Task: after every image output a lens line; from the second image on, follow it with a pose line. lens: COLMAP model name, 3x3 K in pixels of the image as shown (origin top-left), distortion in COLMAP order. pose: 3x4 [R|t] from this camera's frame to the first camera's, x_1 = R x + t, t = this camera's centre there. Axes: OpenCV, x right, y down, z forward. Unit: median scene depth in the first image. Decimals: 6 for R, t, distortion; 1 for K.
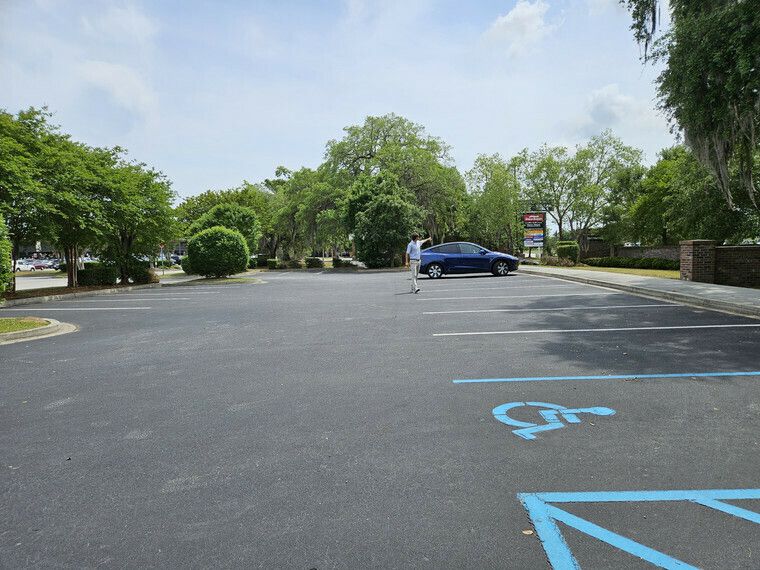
lens RADIAL K [[516.0, 0, 377.1], [0, 516.0, 287.8], [0, 0, 1]] dist [0.092154, -0.085506]
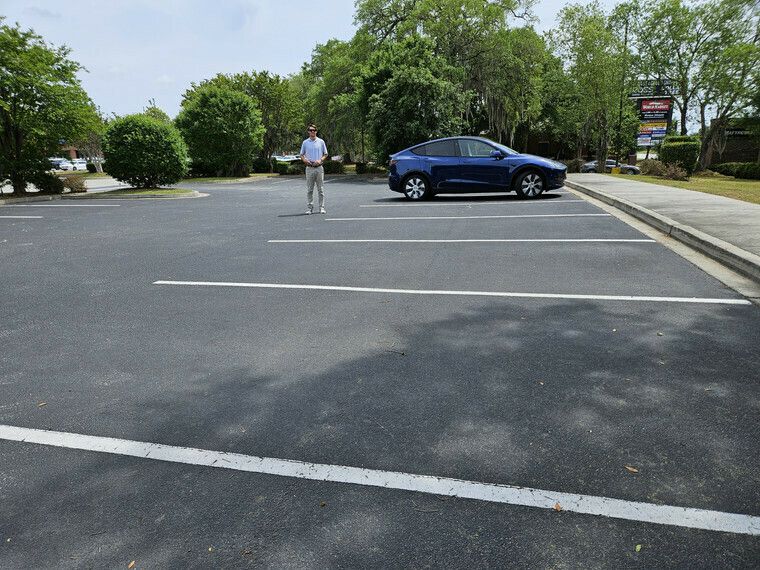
lens RADIAL K [[510.2, 0, 380.9], [0, 510.2, 289.2], [0, 0, 1]] dist [0.057529, -0.039314]
pose [[0.979218, 0.056876, -0.194673, 0.134117], [-0.018729, 0.981130, 0.192439, -0.020974], [0.201945, -0.184794, 0.961805, 0.280470]]
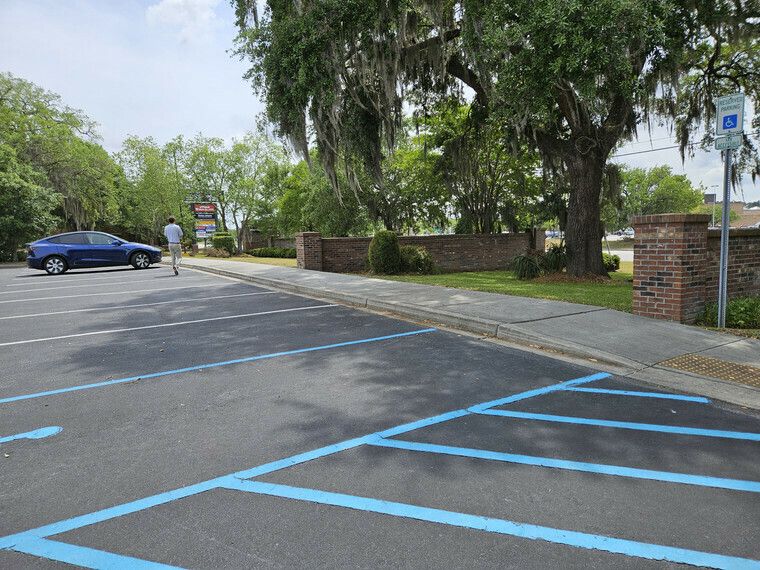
lens RADIAL K [[510.2, 0, 380.9], [0, 510.2, 289.2], [0, 0, 1]] dist [0.057529, -0.039314]
pose [[0.832650, -0.055138, 0.551048, 0.059583], [0.043459, 0.998468, 0.034238, 0.000065], [-0.552092, -0.004560, 0.833771, 0.001314]]
